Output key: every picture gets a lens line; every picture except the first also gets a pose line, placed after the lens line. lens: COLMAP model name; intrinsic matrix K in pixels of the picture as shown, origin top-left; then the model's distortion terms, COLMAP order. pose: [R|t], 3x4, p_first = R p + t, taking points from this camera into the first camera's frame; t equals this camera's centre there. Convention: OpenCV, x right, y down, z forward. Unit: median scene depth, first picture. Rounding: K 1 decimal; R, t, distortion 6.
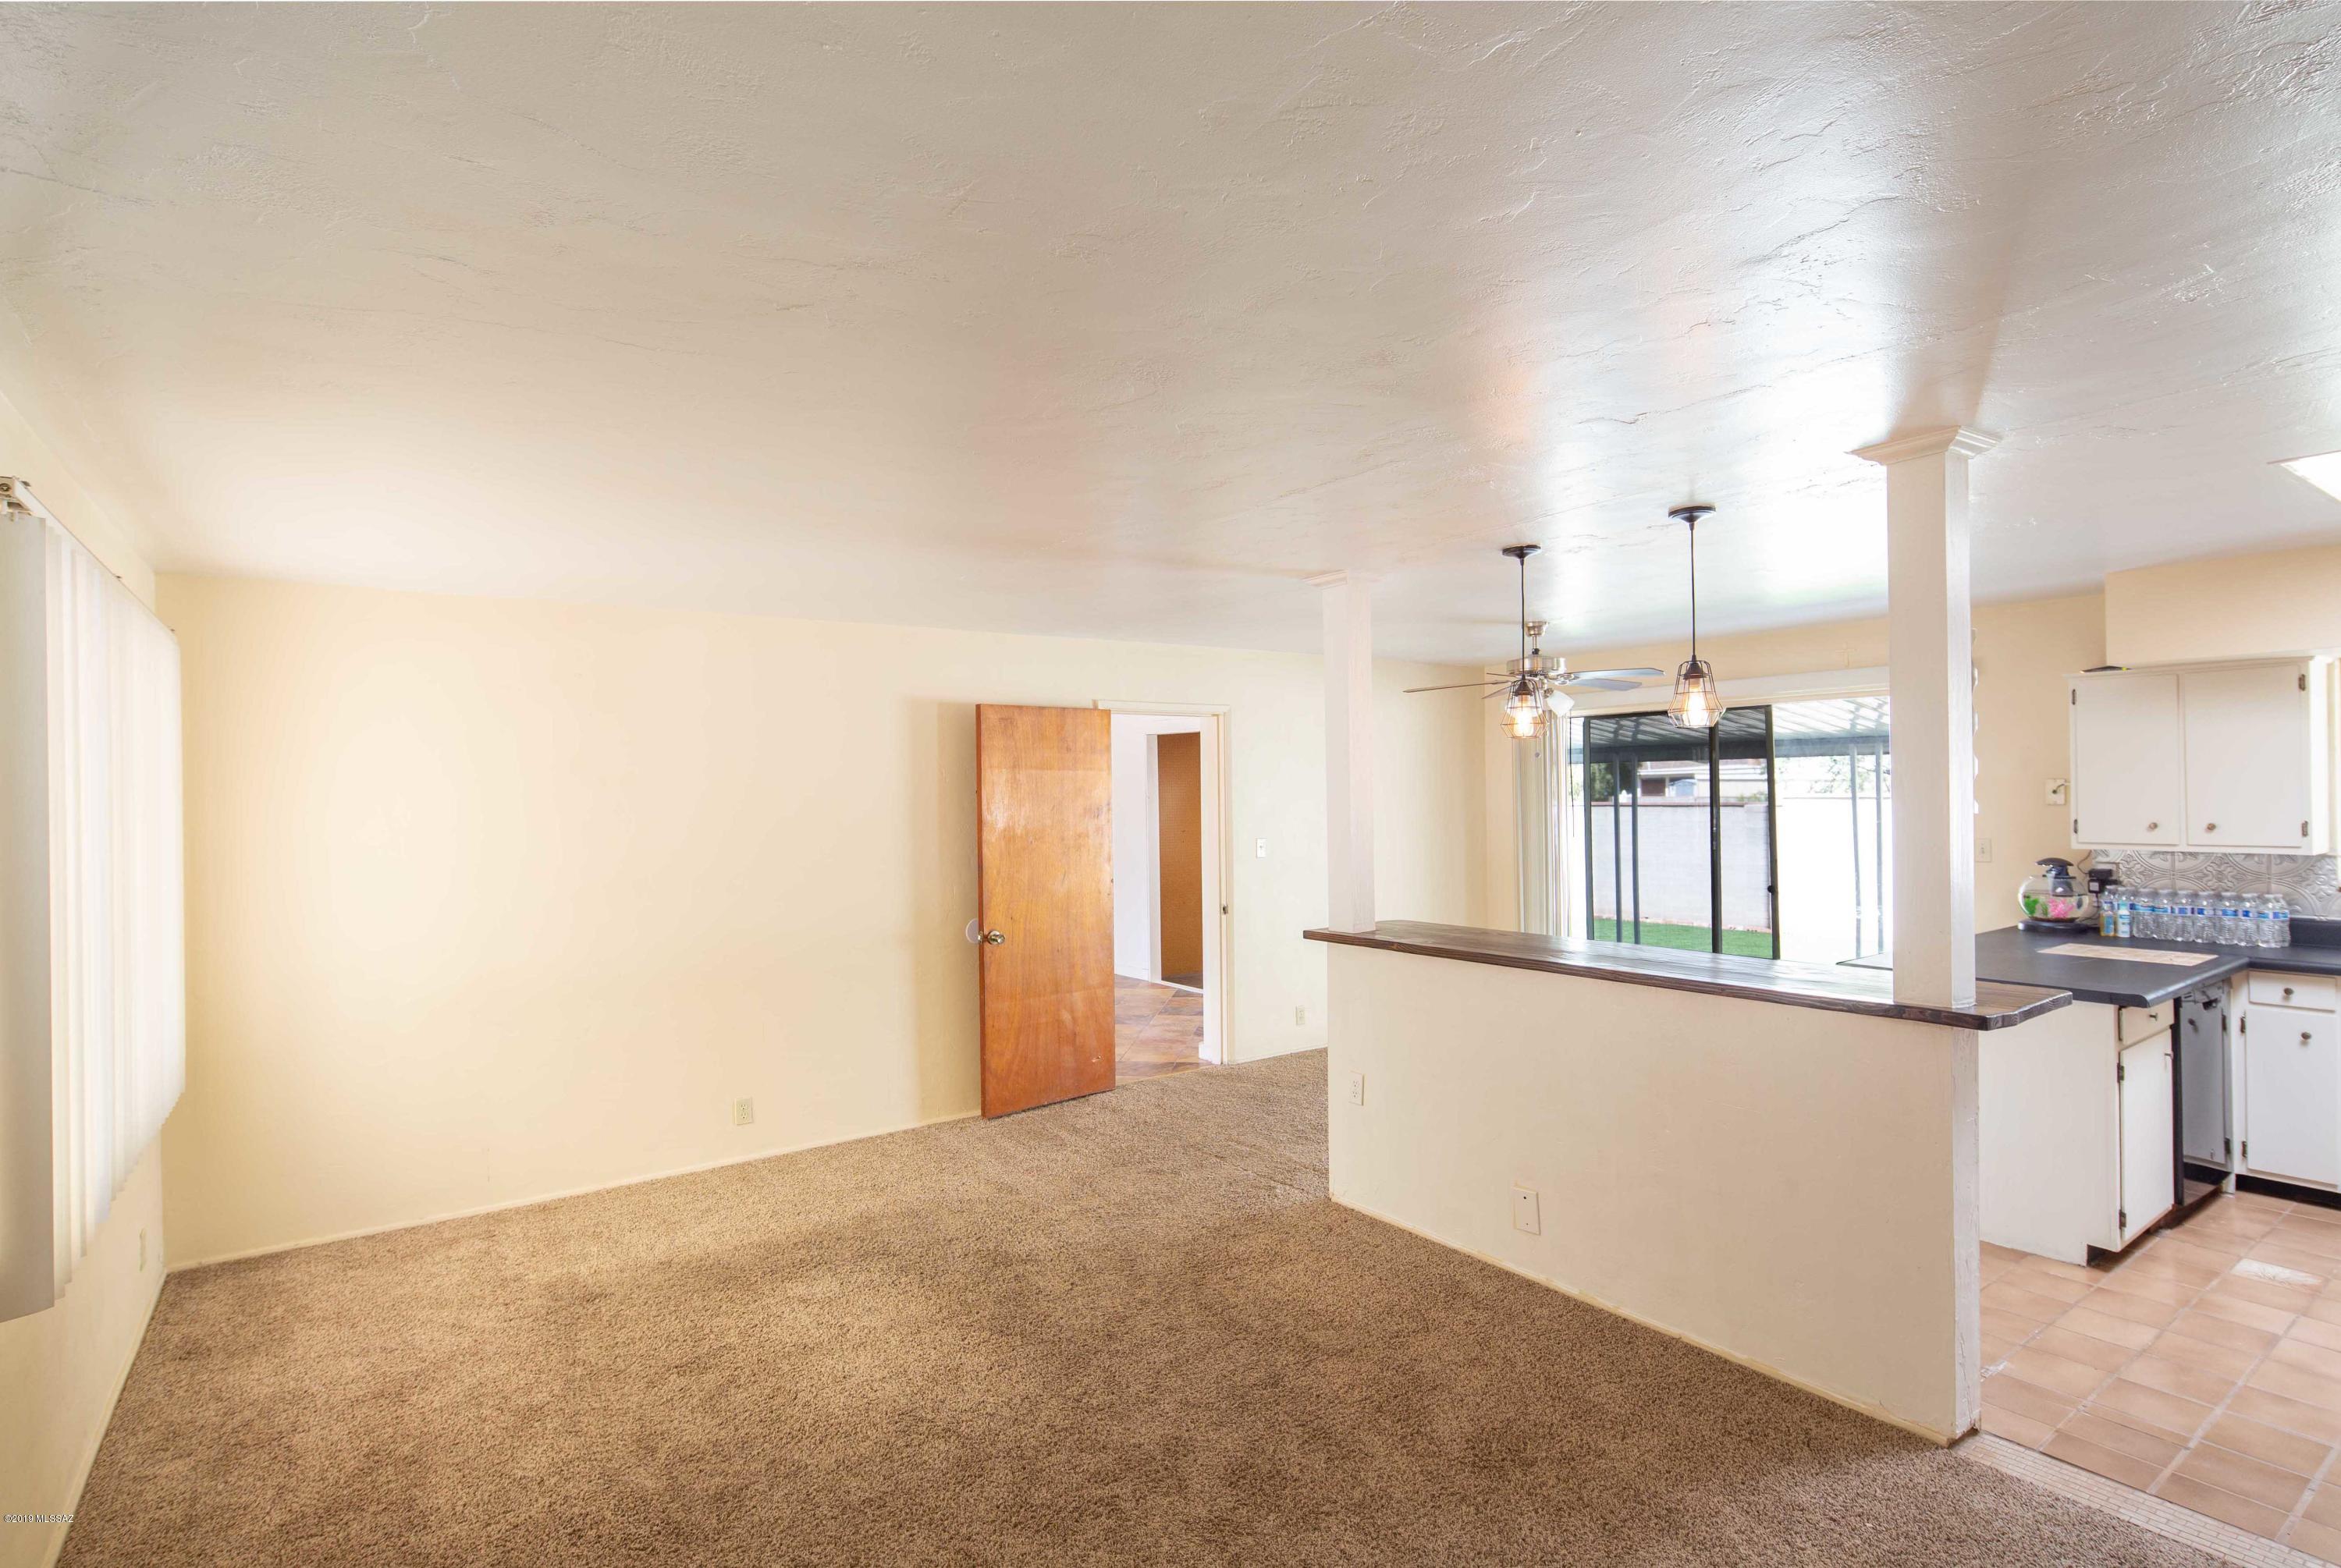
lens RADIAL K [[1144.8, 0, 1170.5], [0, 1144.8, 784.0], [0, 0, 1]] dist [0.000507, 0.000263]
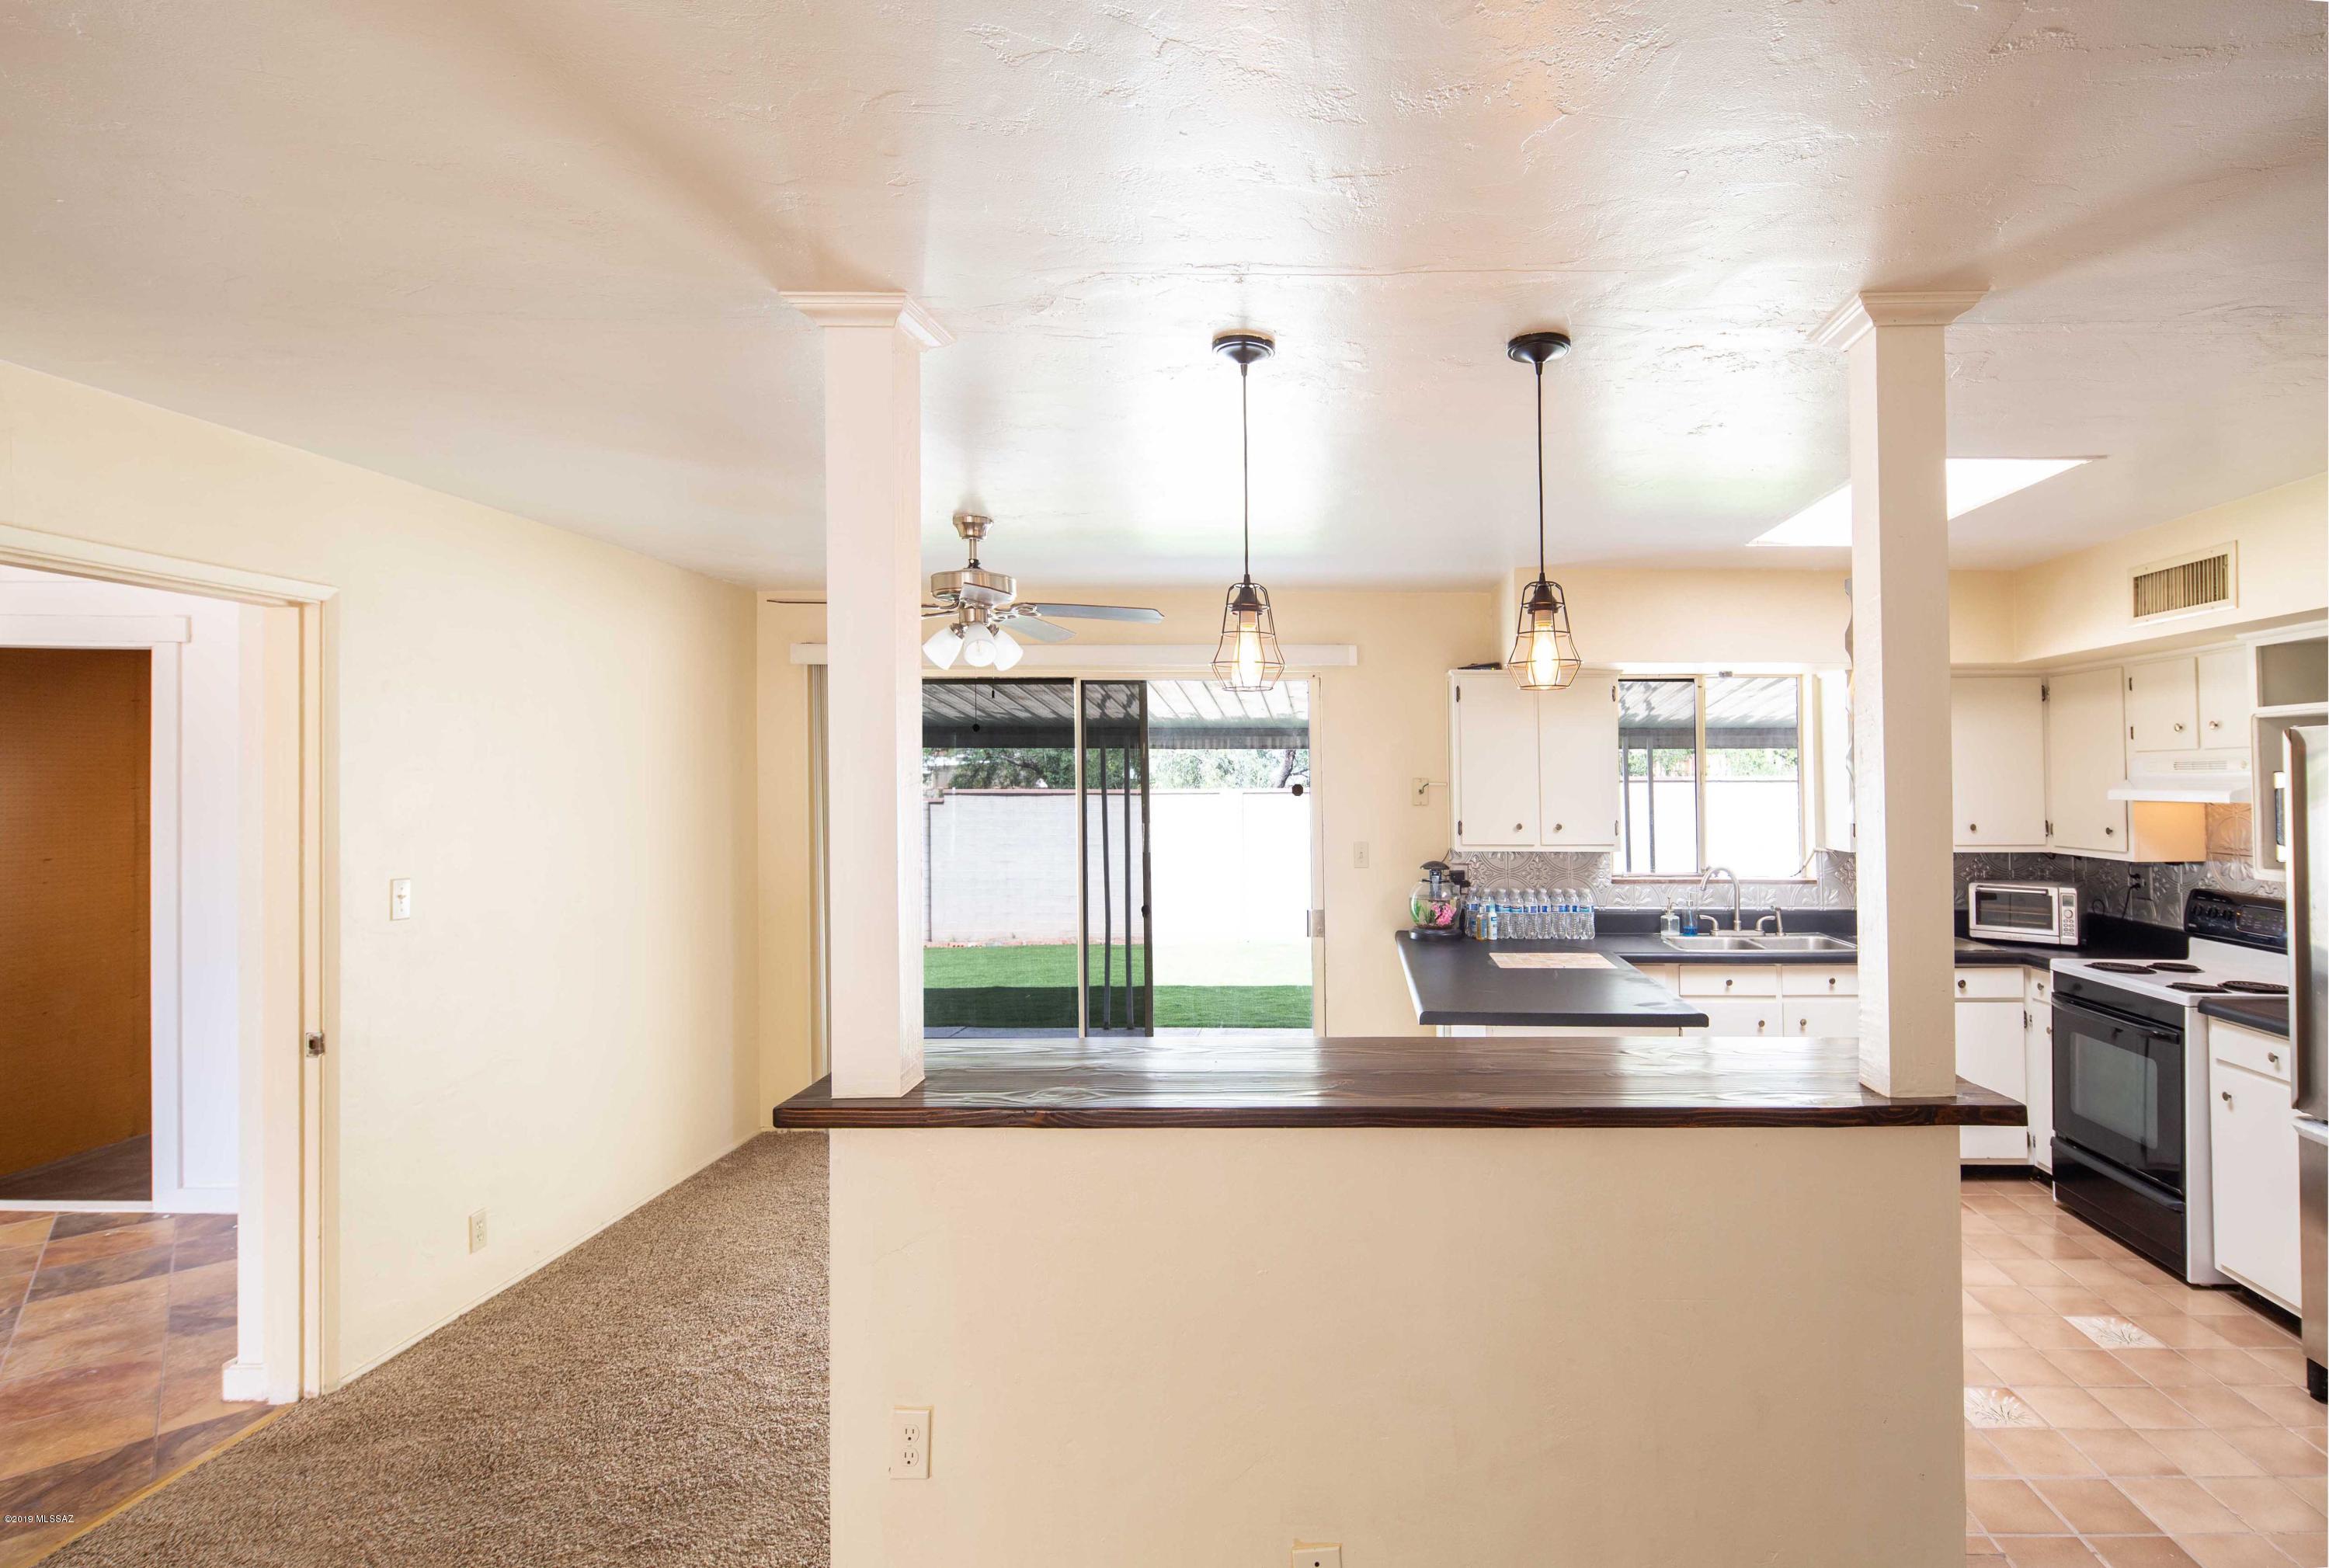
lens RADIAL K [[1239.4, 0, 1328.3], [0, 1239.4, 771.3], [0, 0, 1]] dist [-0.000615, -0.000442]
pose [[0.625481, 0.019594, 0.779994, -0.089121], [-0.016020, 0.999796, -0.012270, 0.003702], [-0.780075, -0.004821, 0.625667, 0.423674]]
